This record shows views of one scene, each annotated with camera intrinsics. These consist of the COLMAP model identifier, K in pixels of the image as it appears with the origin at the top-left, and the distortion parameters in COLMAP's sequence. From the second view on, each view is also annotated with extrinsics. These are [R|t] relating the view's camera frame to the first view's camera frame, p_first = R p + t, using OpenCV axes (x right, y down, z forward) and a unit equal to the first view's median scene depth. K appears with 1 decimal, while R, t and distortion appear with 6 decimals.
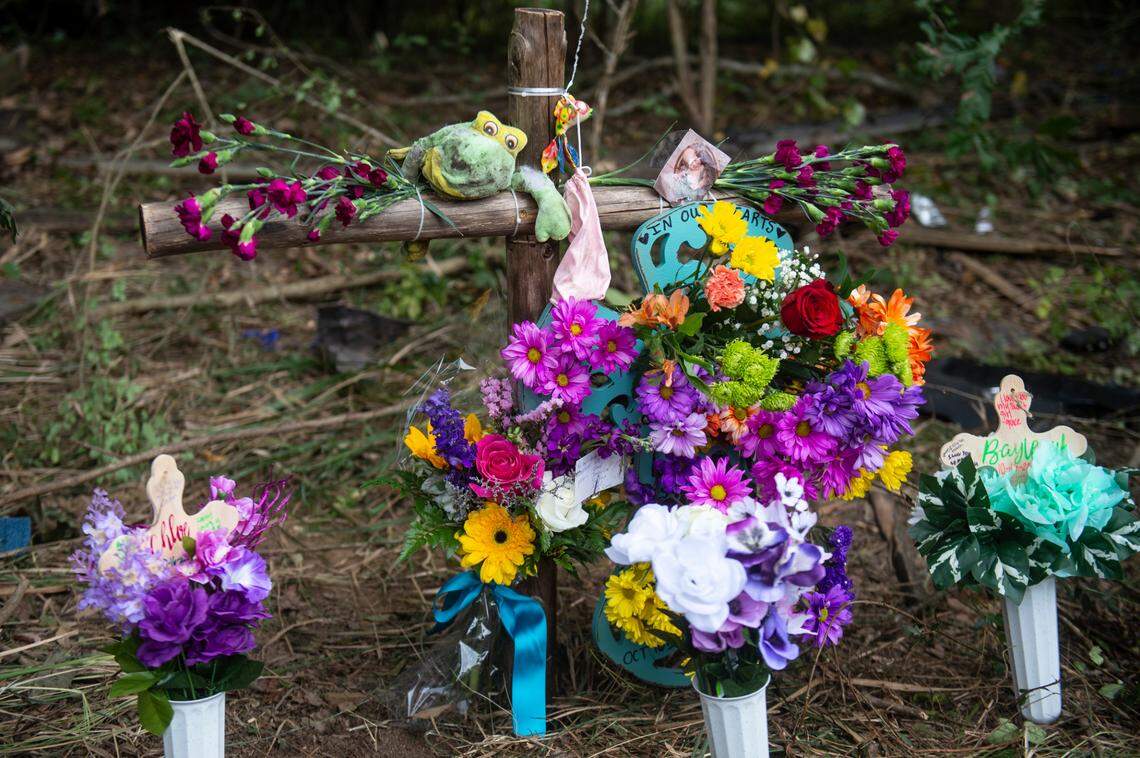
lens RADIAL K [[1587.2, 0, 531.4], [0, 1587.2, 382.5], [0, 0, 1]] dist [0.149195, -0.014949]
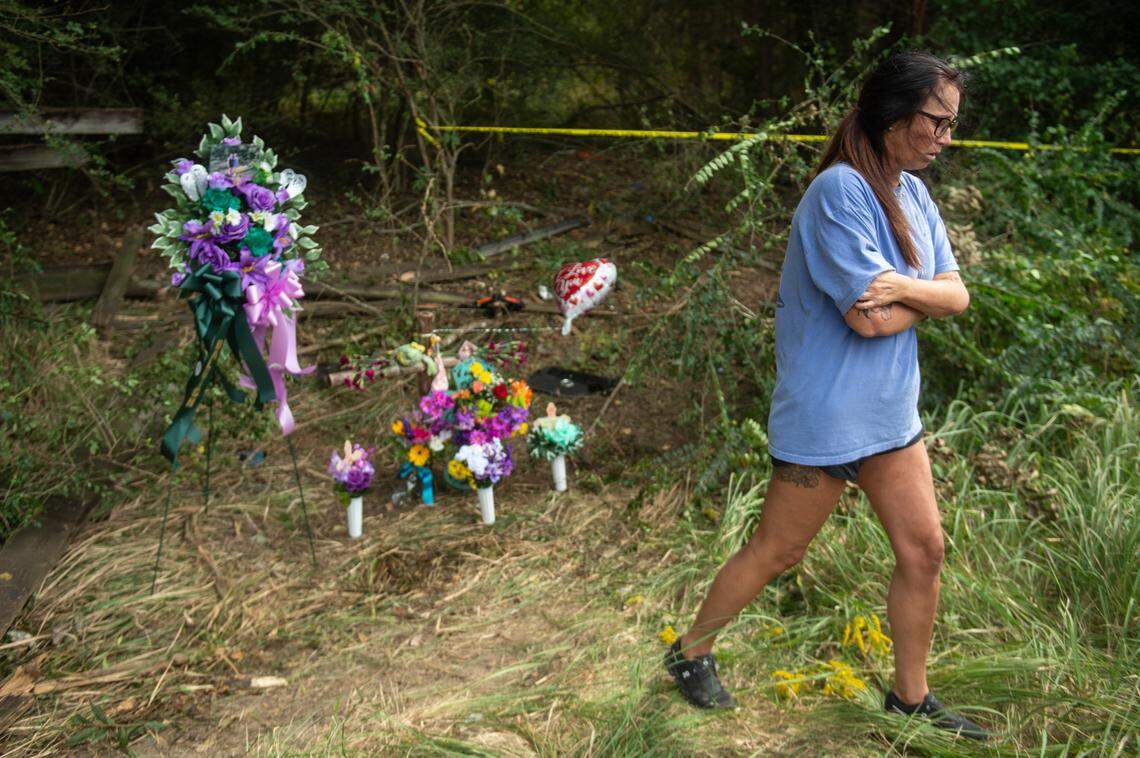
lens RADIAL K [[1157.1, 0, 569.6], [0, 1157.1, 330.3], [0, 0, 1]] dist [-0.005424, -0.005718]
pose [[0.972557, -0.036817, 0.229731, -0.297534], [0.029103, 0.998896, 0.036877, -0.287021], [-0.230836, -0.029179, 0.972555, -1.751481]]
